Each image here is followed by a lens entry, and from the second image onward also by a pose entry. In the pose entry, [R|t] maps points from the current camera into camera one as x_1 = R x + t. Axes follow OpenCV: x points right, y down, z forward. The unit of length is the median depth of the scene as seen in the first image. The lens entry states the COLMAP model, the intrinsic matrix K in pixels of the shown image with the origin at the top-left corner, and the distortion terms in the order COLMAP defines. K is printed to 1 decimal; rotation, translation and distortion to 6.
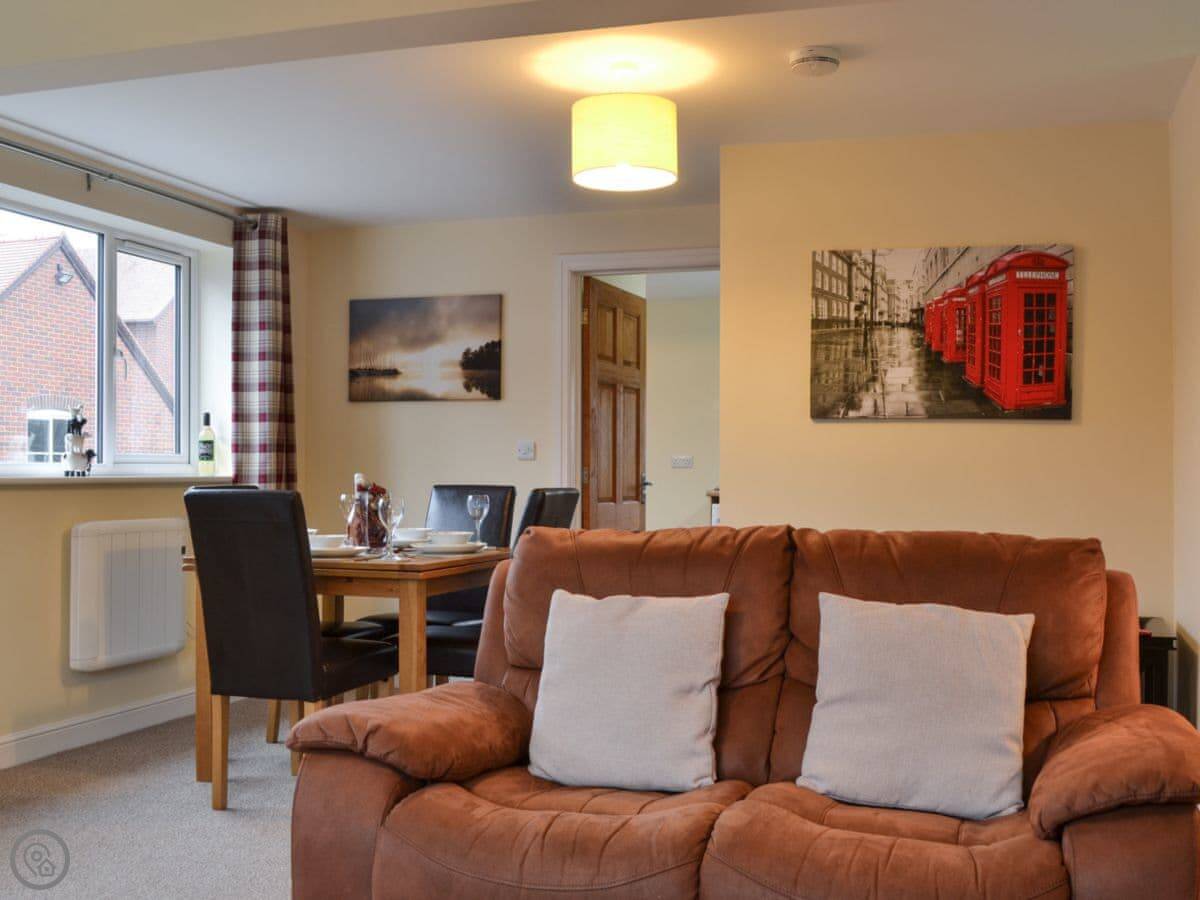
lens RADIAL K [[1235.3, 0, 658.7], [0, 1235.3, 450.6], [0, 0, 1]] dist [-0.077264, 0.001825]
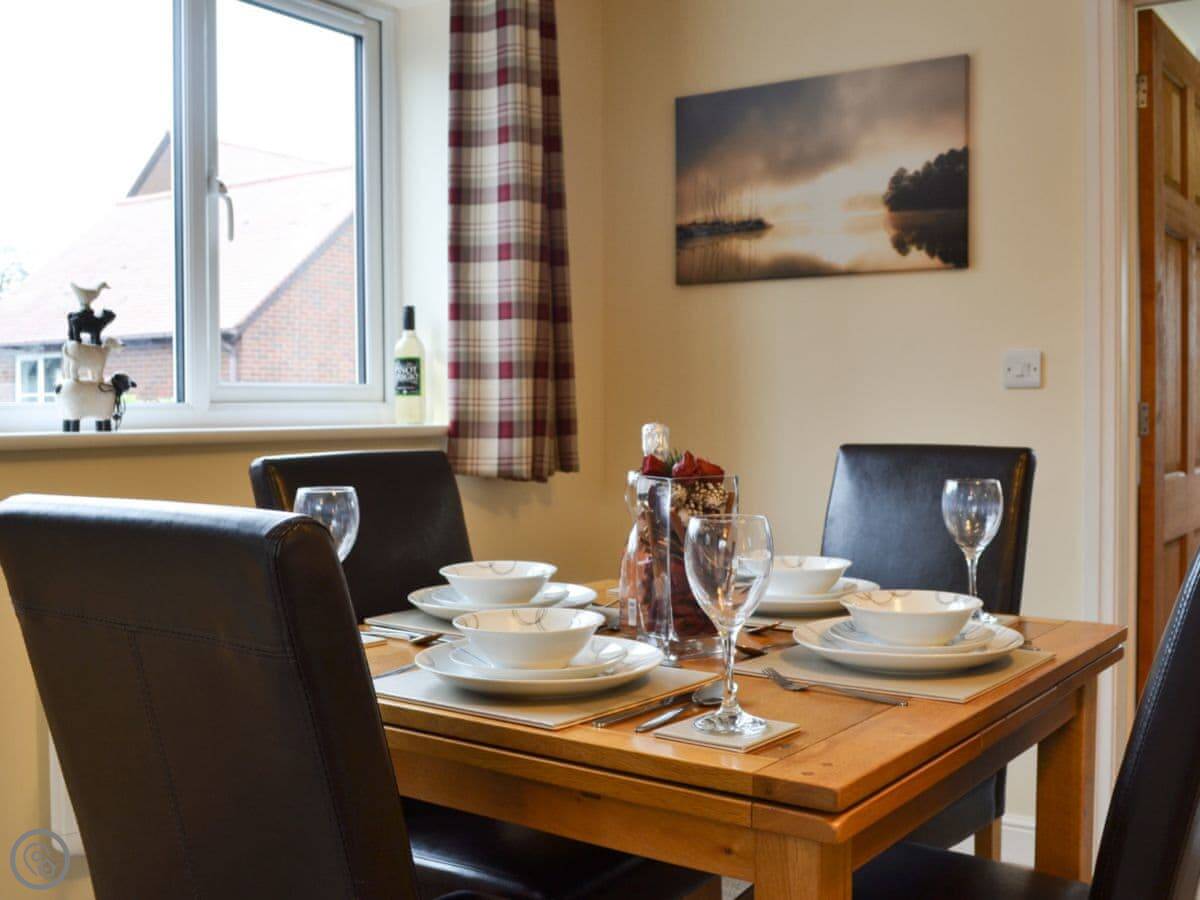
lens RADIAL K [[1235.3, 0, 658.7], [0, 1235.3, 450.6], [0, 0, 1]] dist [-0.077264, 0.001825]
pose [[0.954551, 0.004236, -0.298017, -0.105240], [0.011206, 0.998682, 0.050086, 0.006404], [0.297836, -0.051149, 0.953246, 0.515955]]
